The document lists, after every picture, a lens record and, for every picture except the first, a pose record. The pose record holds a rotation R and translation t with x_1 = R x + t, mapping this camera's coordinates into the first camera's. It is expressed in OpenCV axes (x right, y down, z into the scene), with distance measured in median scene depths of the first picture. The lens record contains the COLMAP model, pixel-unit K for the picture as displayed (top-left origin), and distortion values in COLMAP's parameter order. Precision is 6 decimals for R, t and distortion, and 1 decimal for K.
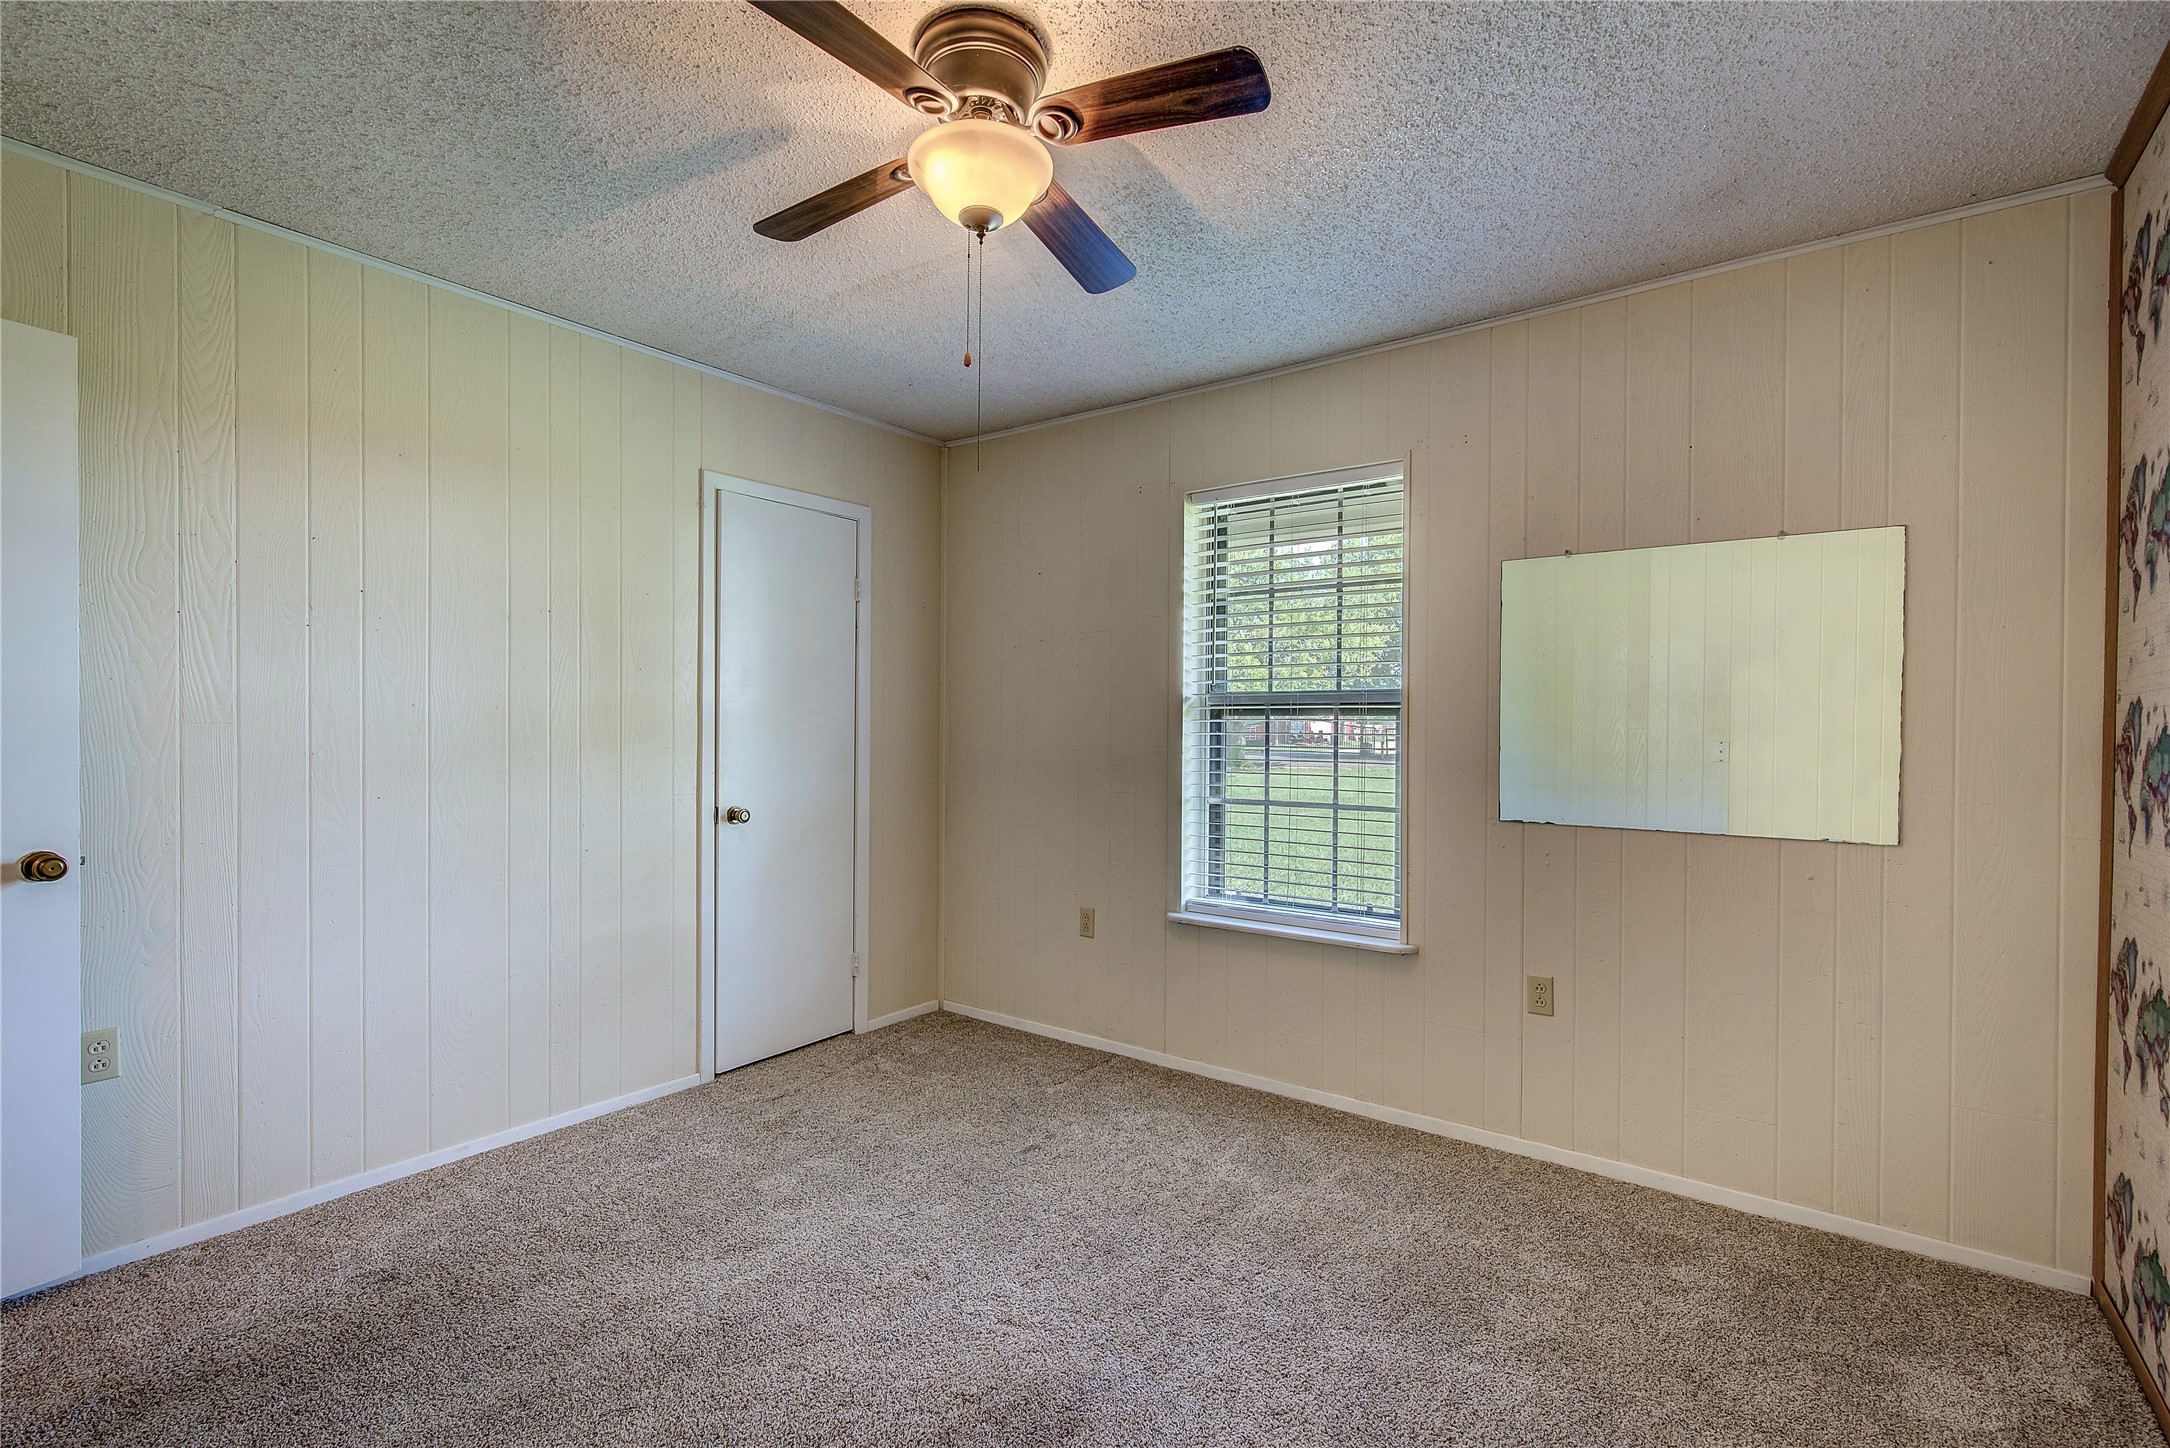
lens RADIAL K [[984.4, 0, 1091.8], [0, 984.4, 737.0], [0, 0, 1]] dist [-0.000882, 0.000809]
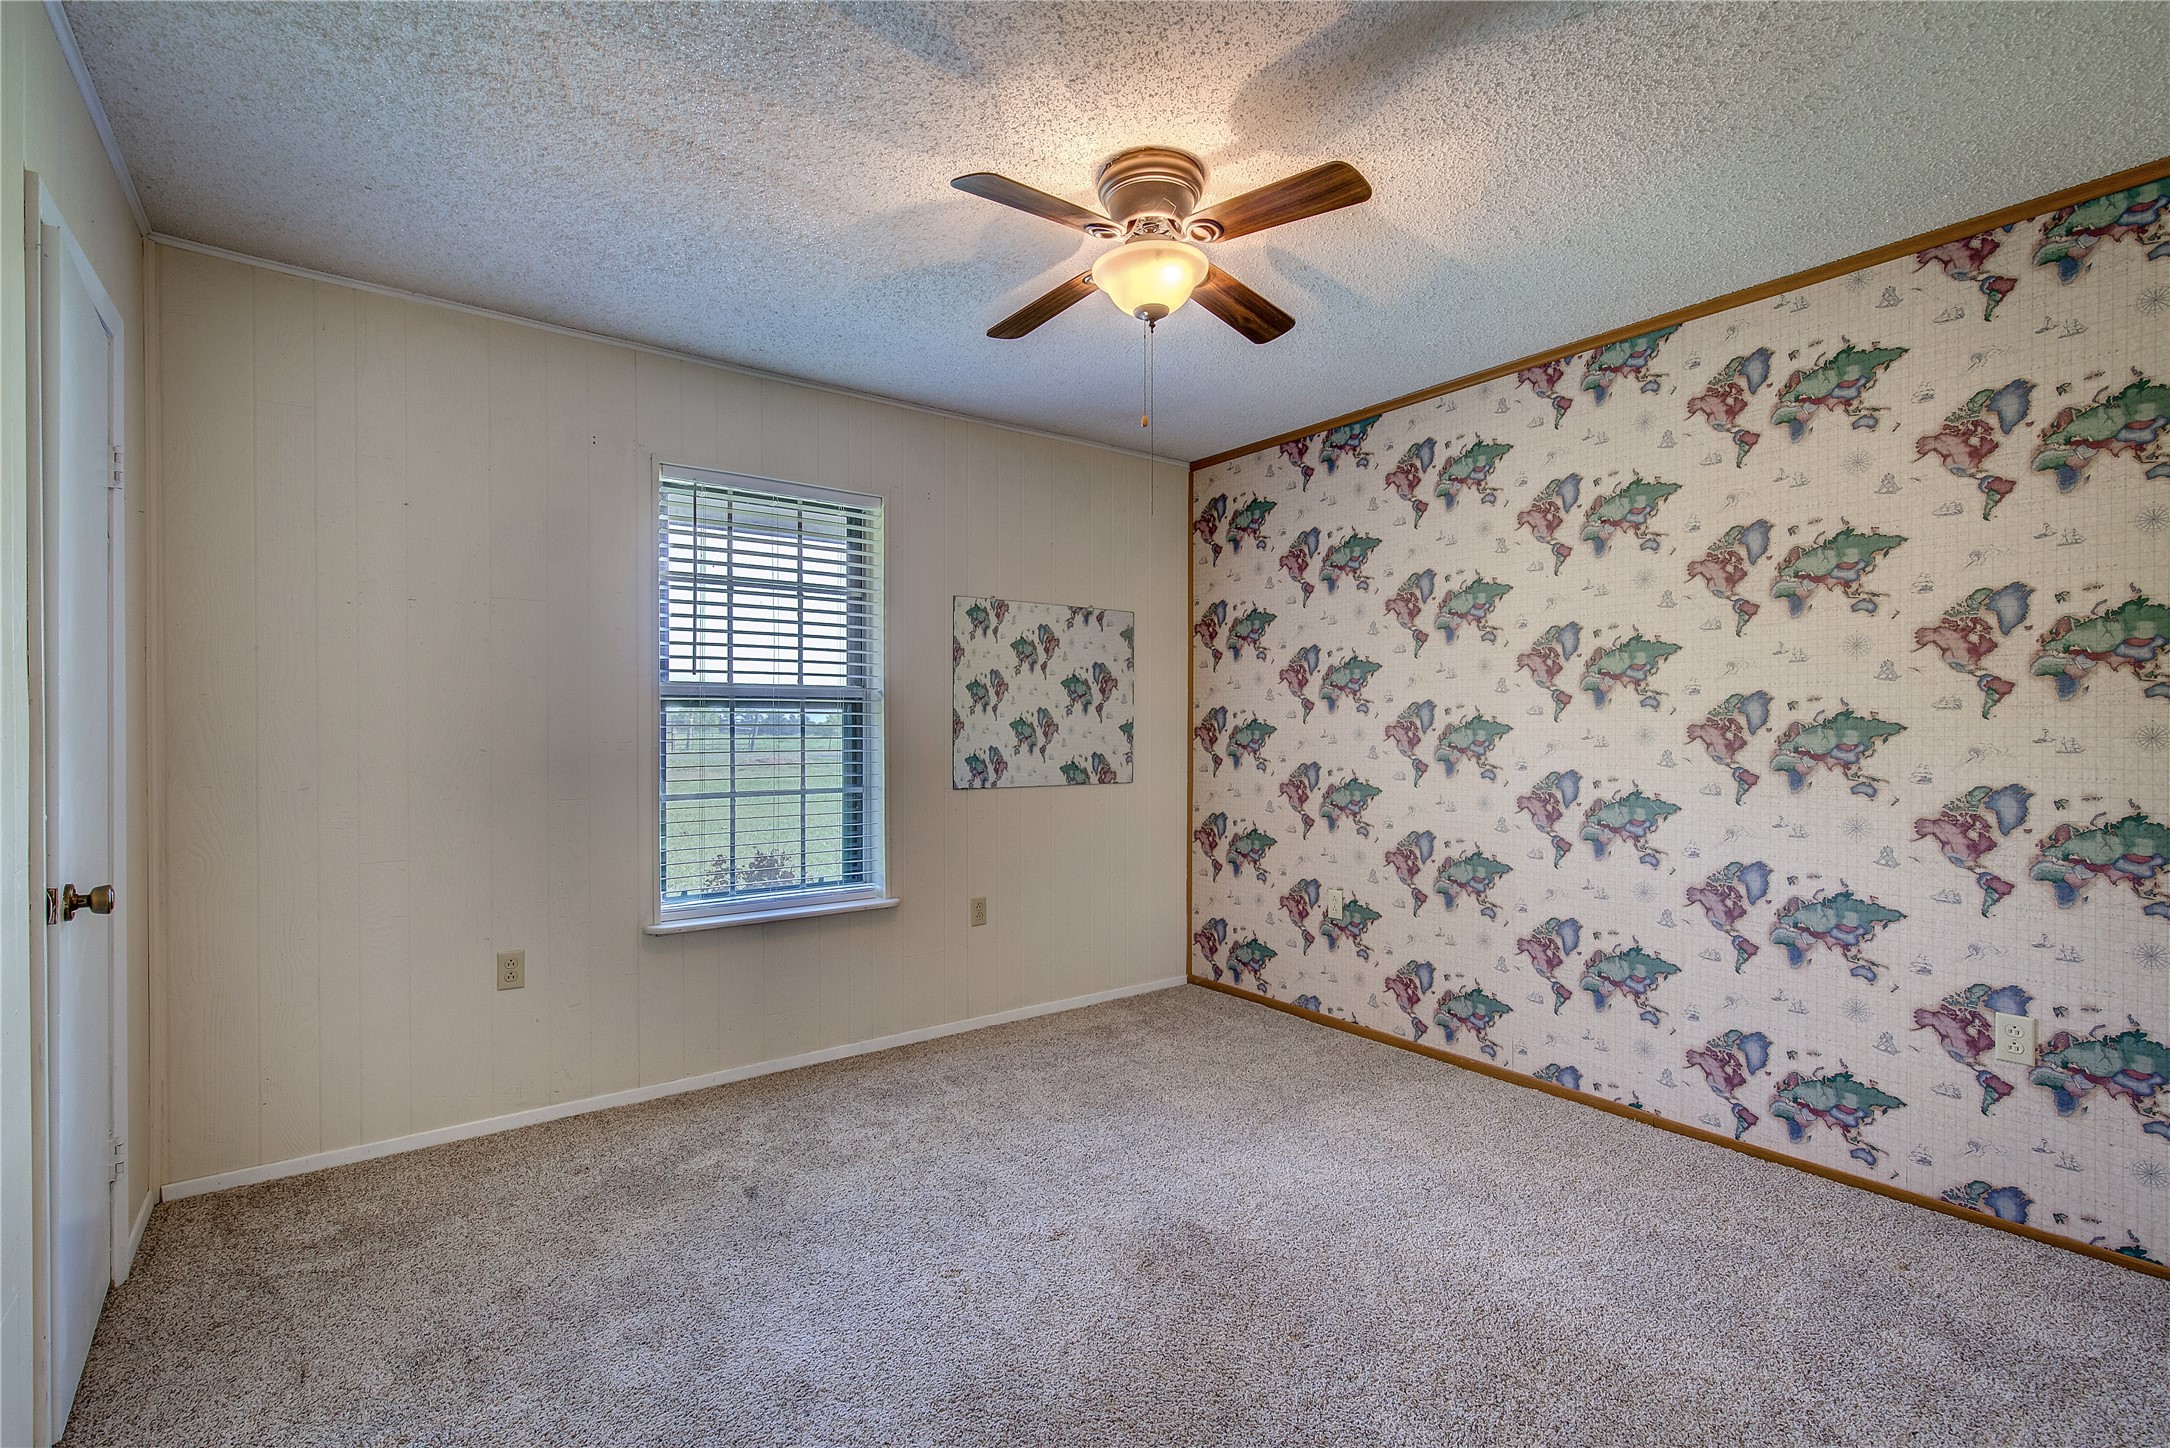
lens RADIAL K [[984.4, 0, 1091.8], [0, 984.4, 737.0], [0, 0, 1]] dist [-0.000882, 0.000809]
pose [[0.270287, -0.017911, 0.962613, -0.770865], [0.010974, 0.999819, 0.015521, -0.004106], [-0.962717, 0.006369, 0.270435, 0.424621]]
